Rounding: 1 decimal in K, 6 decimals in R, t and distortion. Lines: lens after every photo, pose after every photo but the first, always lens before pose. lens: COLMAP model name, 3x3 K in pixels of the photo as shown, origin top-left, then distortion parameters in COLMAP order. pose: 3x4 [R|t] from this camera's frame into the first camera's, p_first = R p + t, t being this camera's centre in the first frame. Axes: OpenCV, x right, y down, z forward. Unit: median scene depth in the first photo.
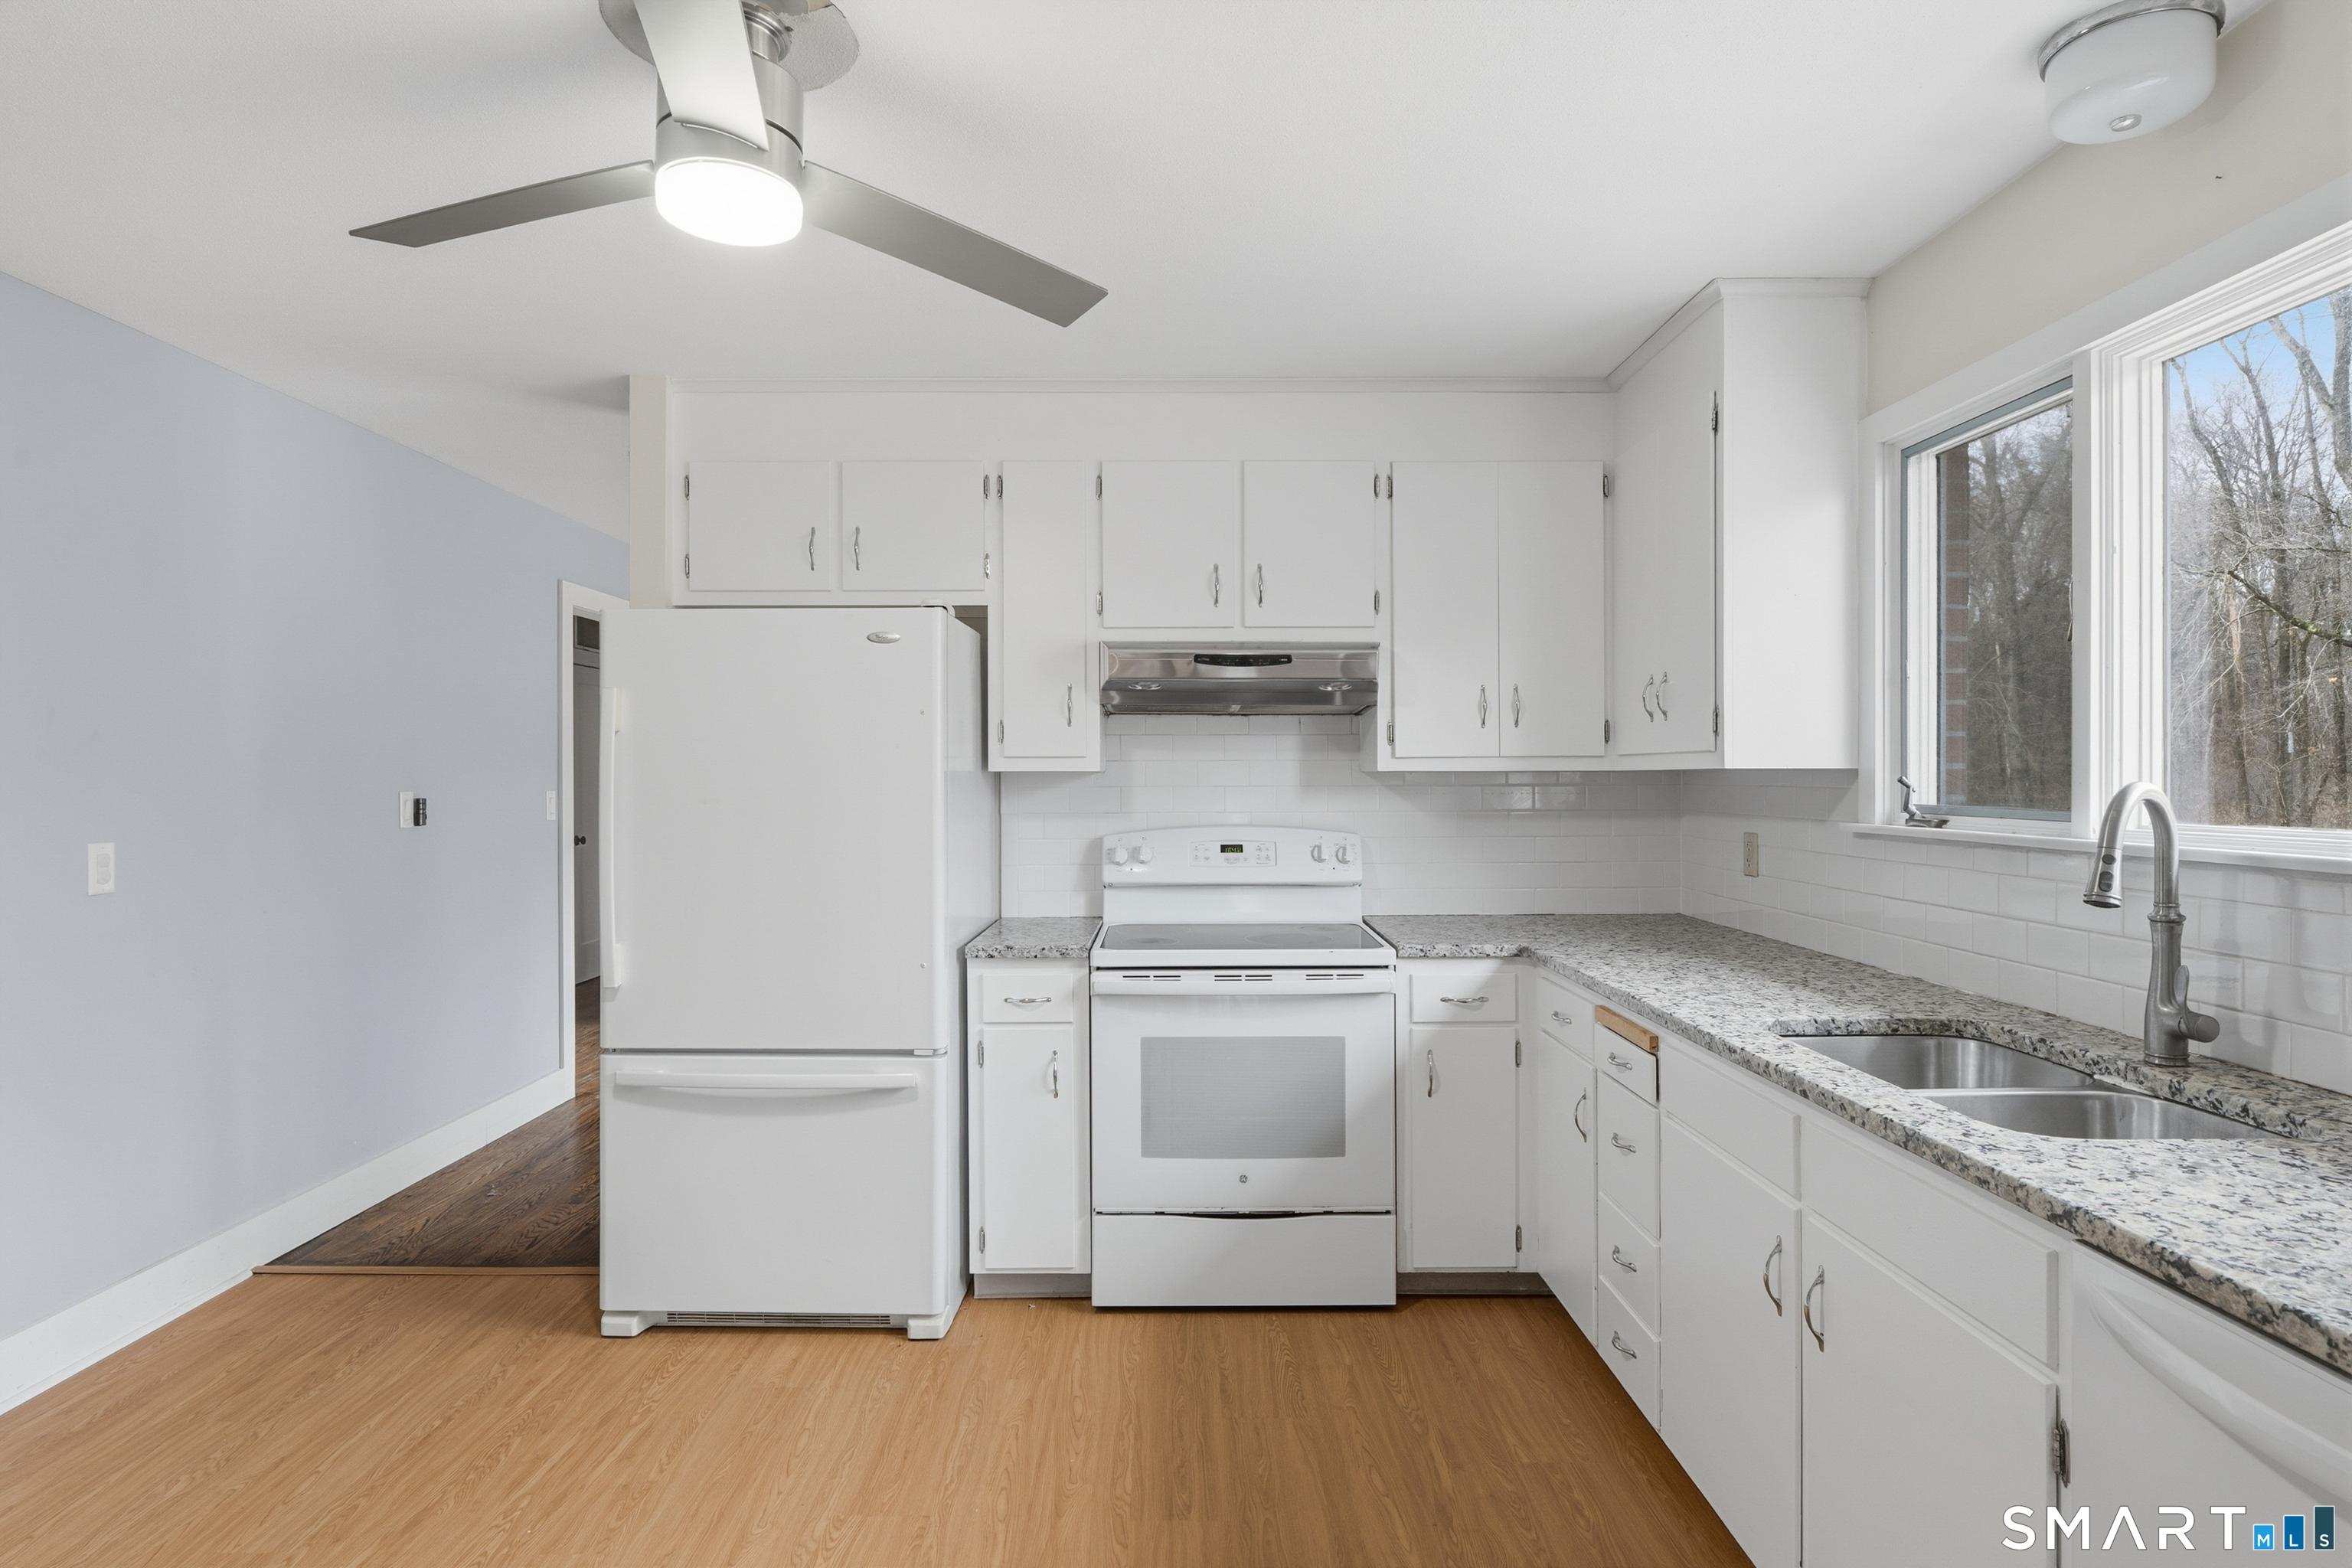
lens RADIAL K [[1305.8, 0, 1168.1], [0, 1305.8, 781.0], [0, 0, 1]] dist [0.001350, 0.002462]
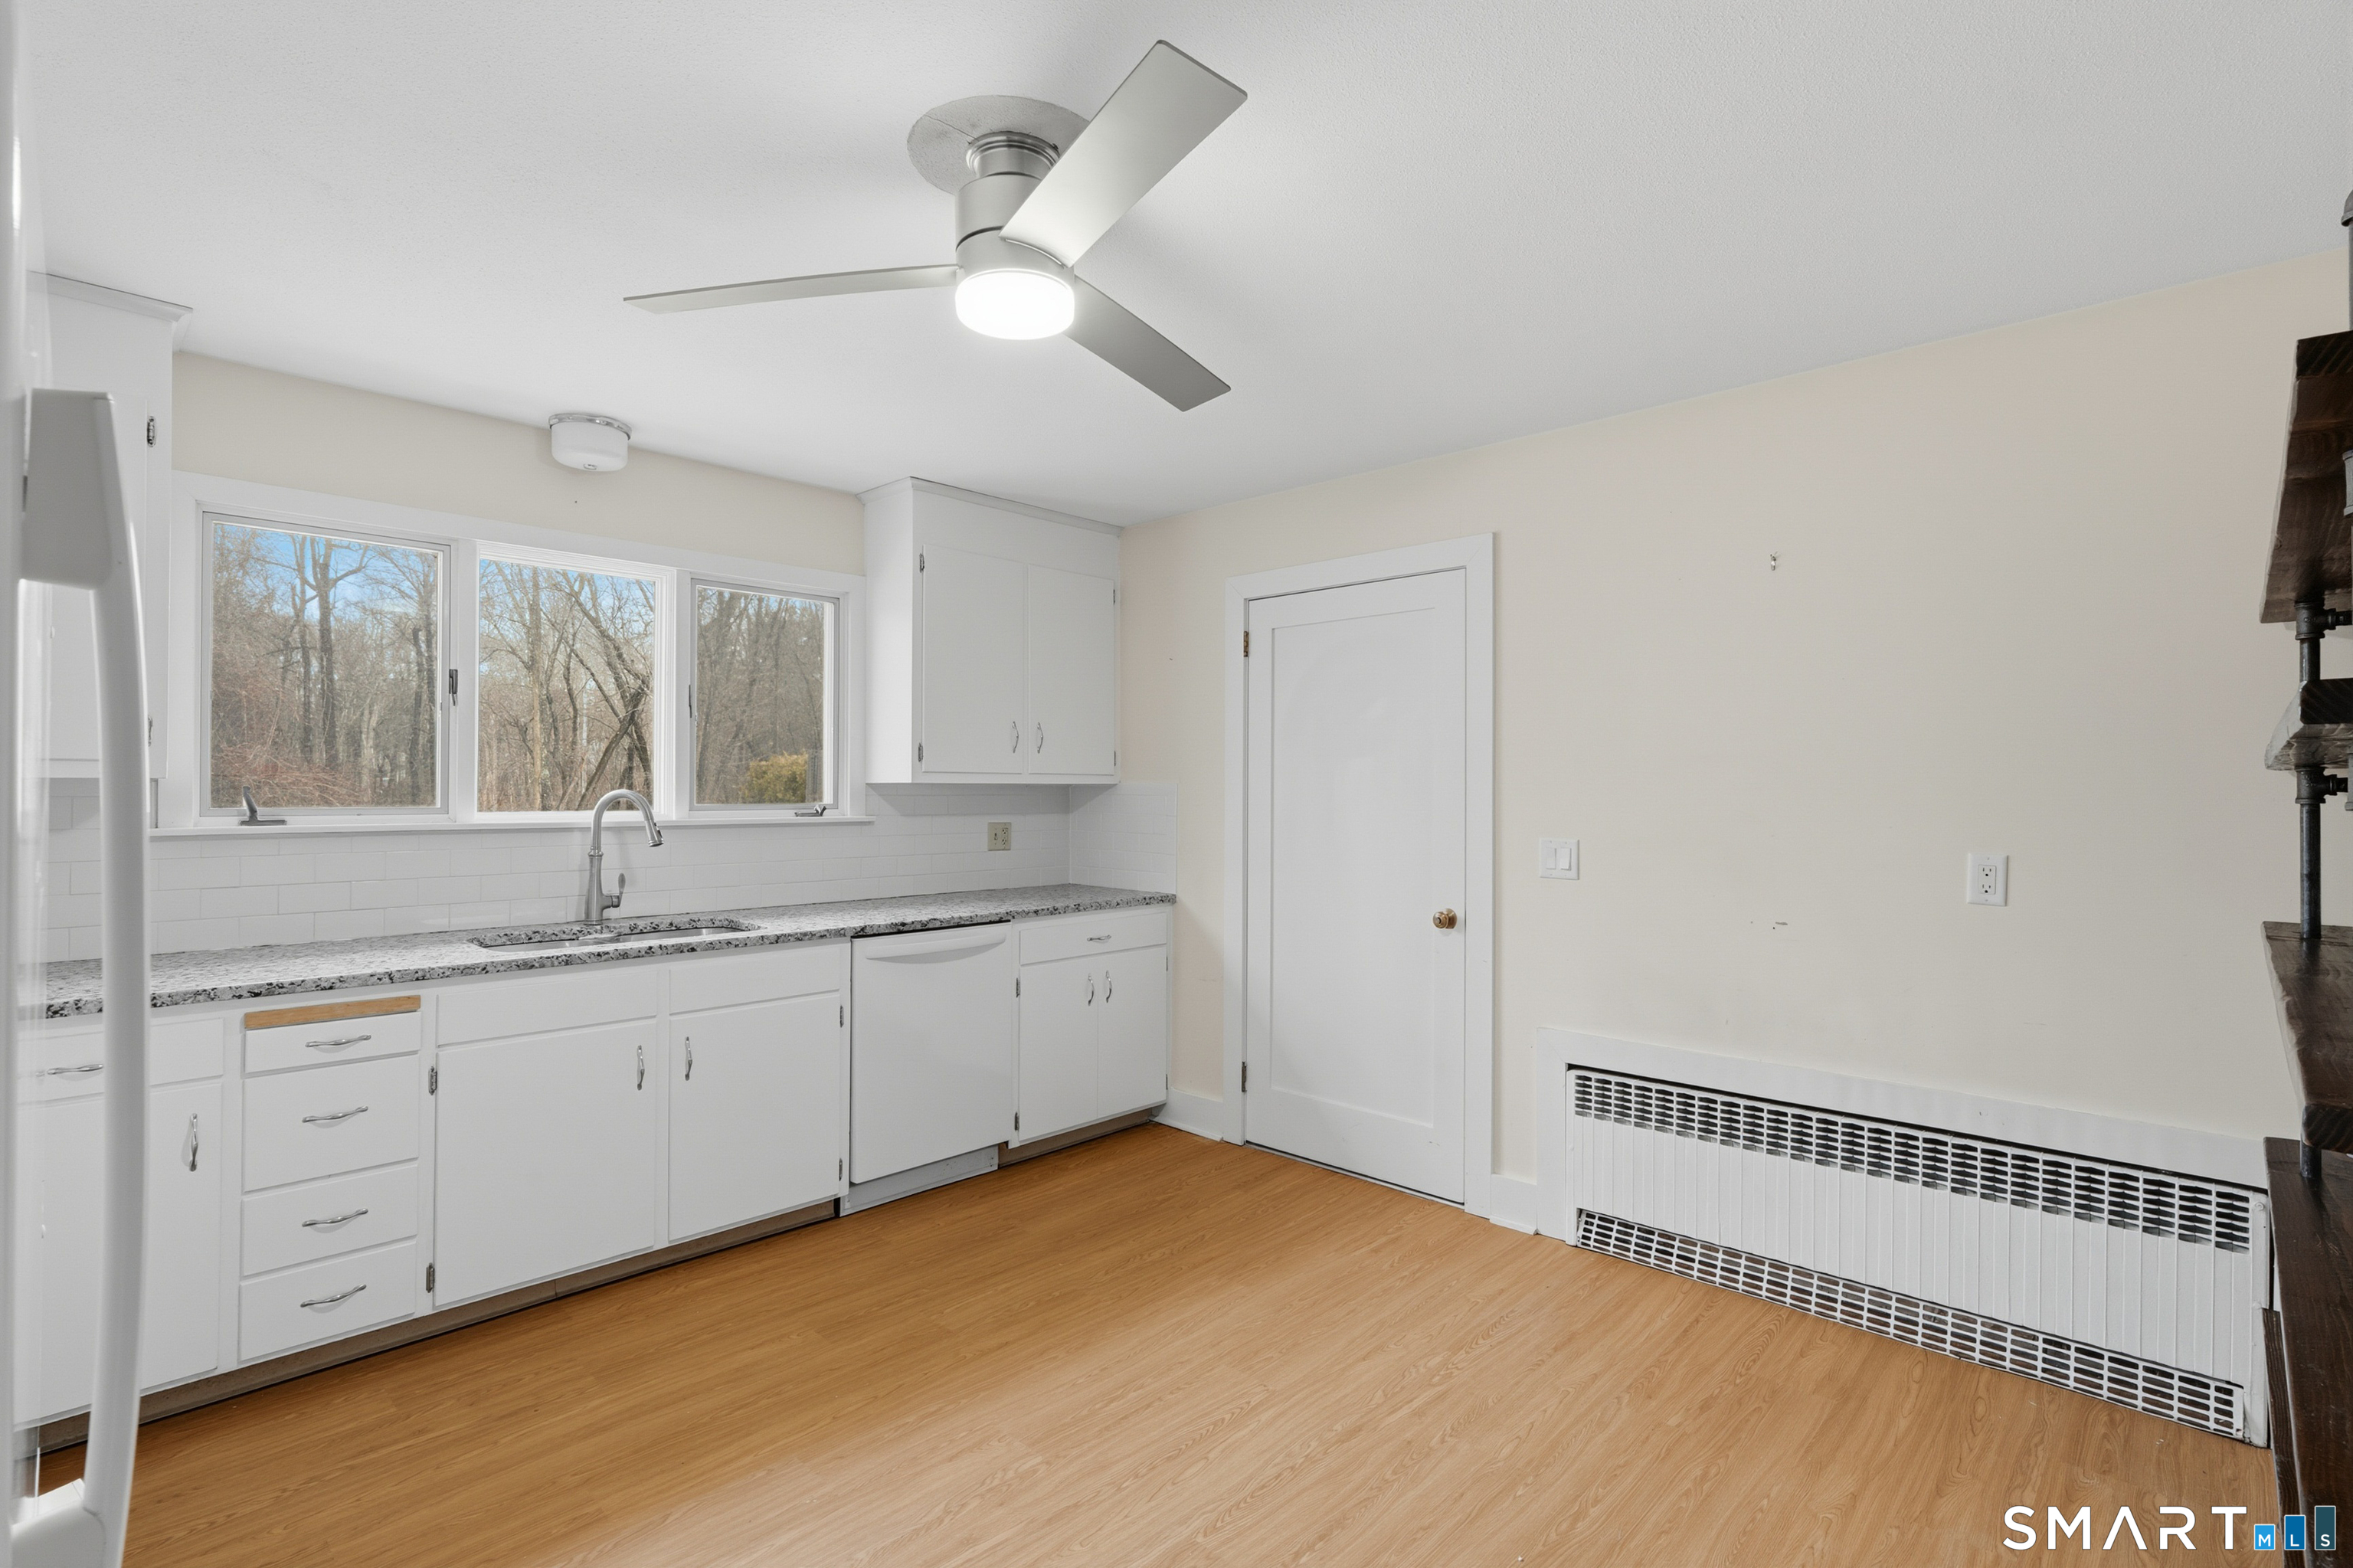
lens RADIAL K [[1138.5, 0, 1174.7], [0, 1138.5, 779.1], [0, 0, 1]] dist [0.000843, 0.000272]
pose [[-0.731965, 0.003301, 0.681334, -0.679506], [-0.001021, 0.999982, -0.005942, -0.003738], [-0.681341, -0.005045, -0.731948, 0.994699]]
